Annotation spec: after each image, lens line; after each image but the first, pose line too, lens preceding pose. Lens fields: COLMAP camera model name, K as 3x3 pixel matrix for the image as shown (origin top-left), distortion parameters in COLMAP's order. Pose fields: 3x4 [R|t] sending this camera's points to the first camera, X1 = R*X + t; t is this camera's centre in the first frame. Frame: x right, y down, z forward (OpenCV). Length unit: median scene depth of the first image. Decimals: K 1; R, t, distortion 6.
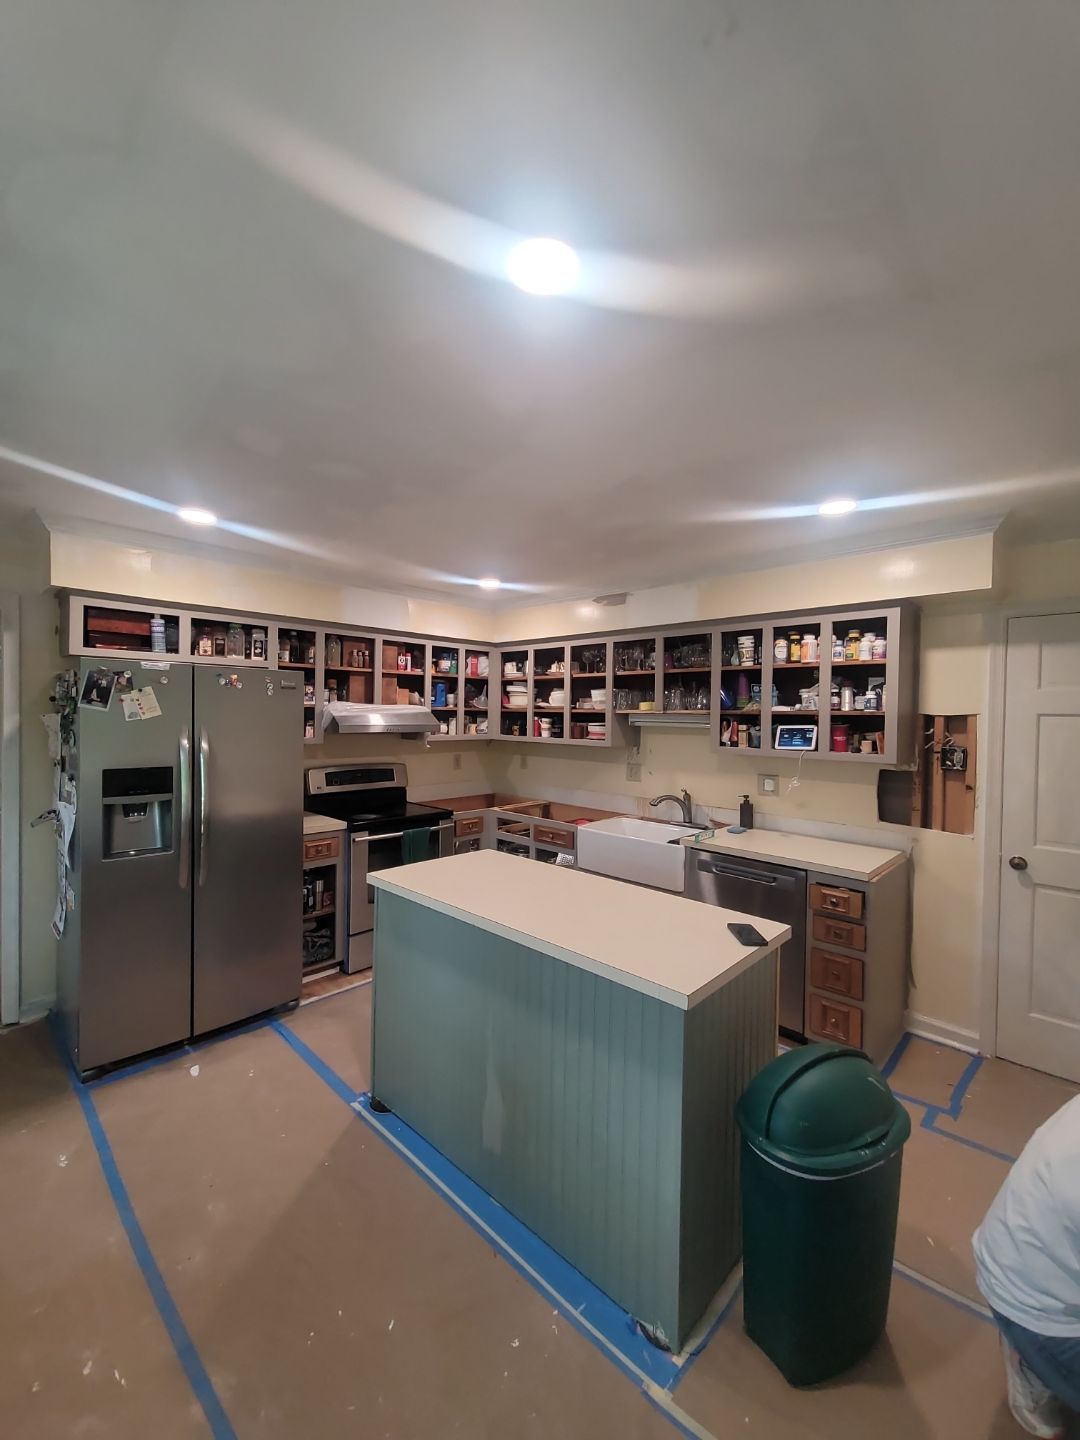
lens RADIAL K [[578.6, 0, 535.6], [0, 578.6, 724.7], [0, 0, 1]] dist [0.001524, -0.000345]
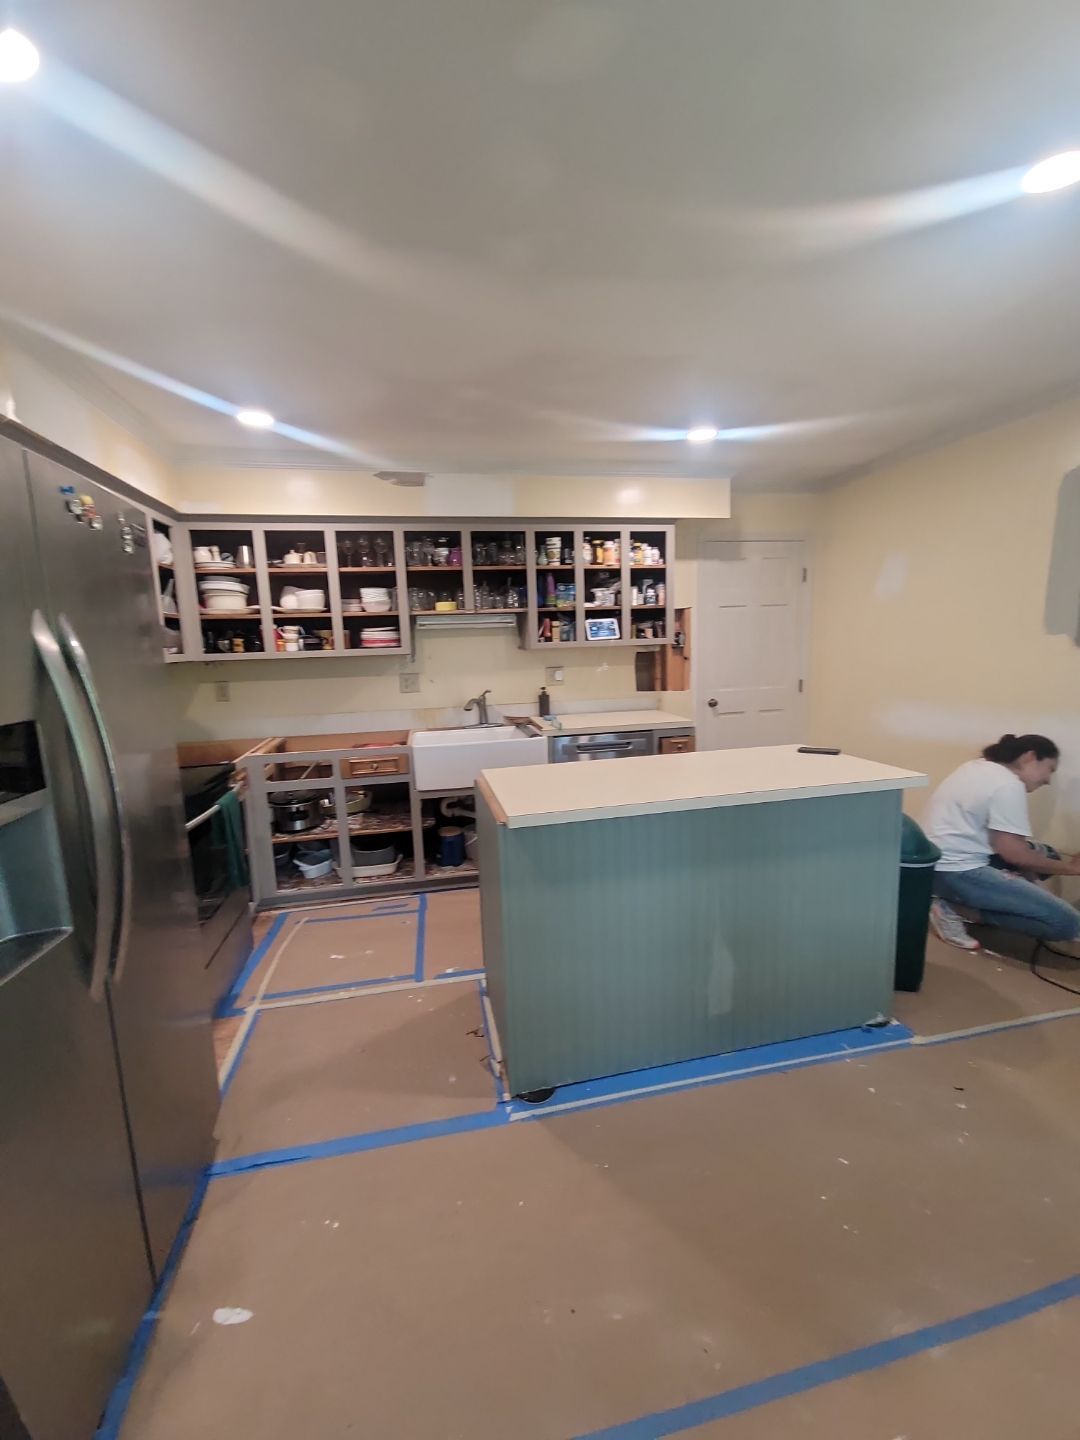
lens RADIAL K [[578.6, 0, 535.6], [0, 578.6, 724.7], [0, 0, 1]] dist [0.001524, -0.000345]
pose [[0.568941, -0.153662, 0.807895, -0.579892], [0.056572, 0.987374, 0.147959, 0.029945], [-0.820430, -0.038476, 0.570451, 0.398297]]
